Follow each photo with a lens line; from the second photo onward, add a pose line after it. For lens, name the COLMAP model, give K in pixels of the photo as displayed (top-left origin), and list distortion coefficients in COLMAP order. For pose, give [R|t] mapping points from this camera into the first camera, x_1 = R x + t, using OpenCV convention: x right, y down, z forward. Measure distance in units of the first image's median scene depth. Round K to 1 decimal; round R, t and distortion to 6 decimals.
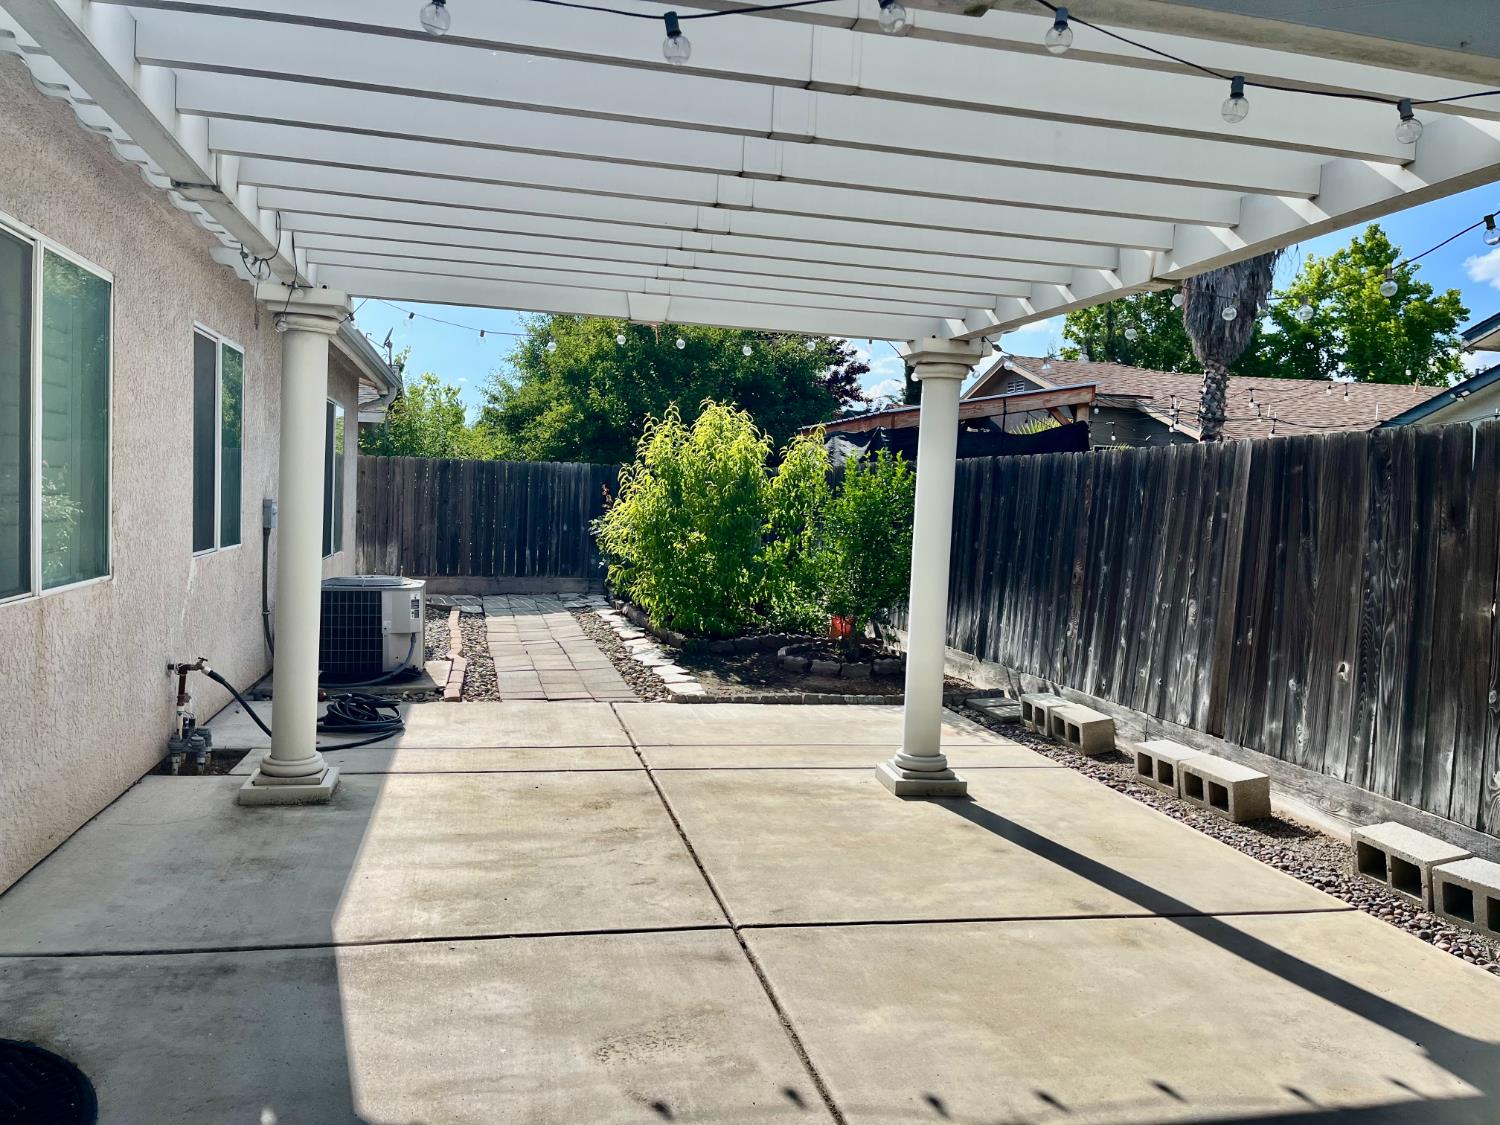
lens RADIAL K [[1145.0, 0, 755.9], [0, 1145.0, 558.5], [0, 0, 1]] dist [0.065771, -0.083450]
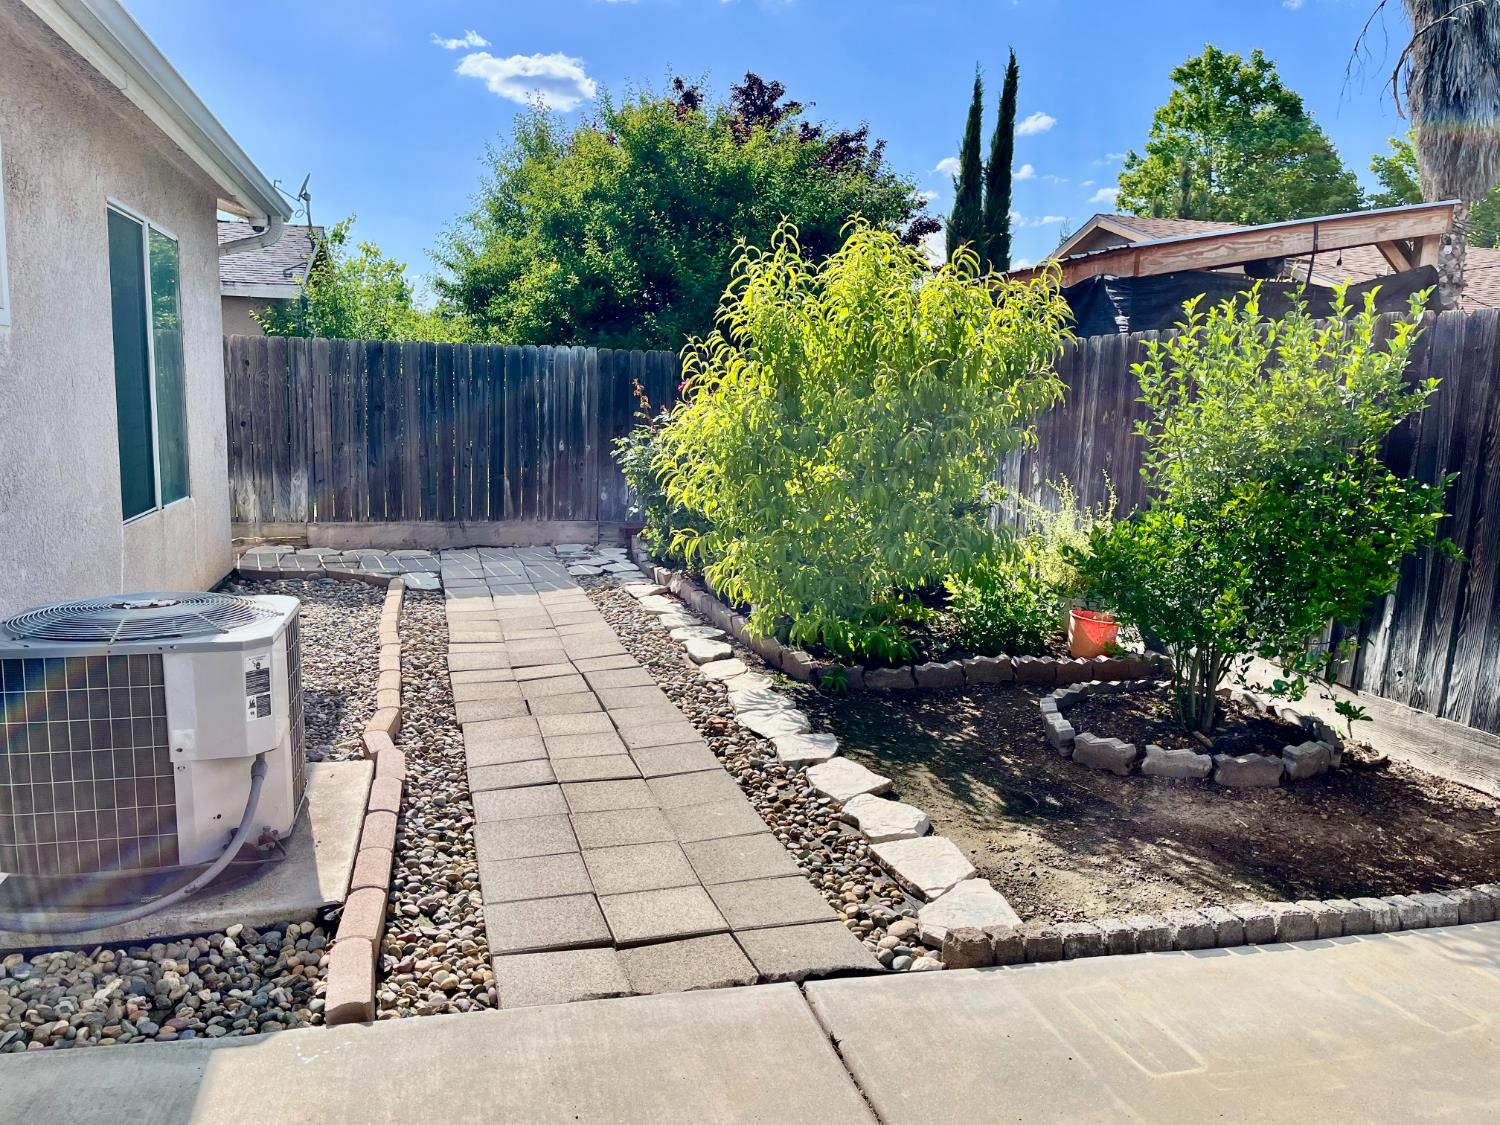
lens RADIAL K [[1145.0, 0, 744.3], [0, 1145.0, 577.4], [0, 0, 1]] dist [0.065771, -0.083450]
pose [[0.999739, -0.009290, 0.020862, -0.076942], [0.007128, 0.994821, 0.101390, -0.018328], [-0.021695, -0.101215, 0.994628, 0.336350]]
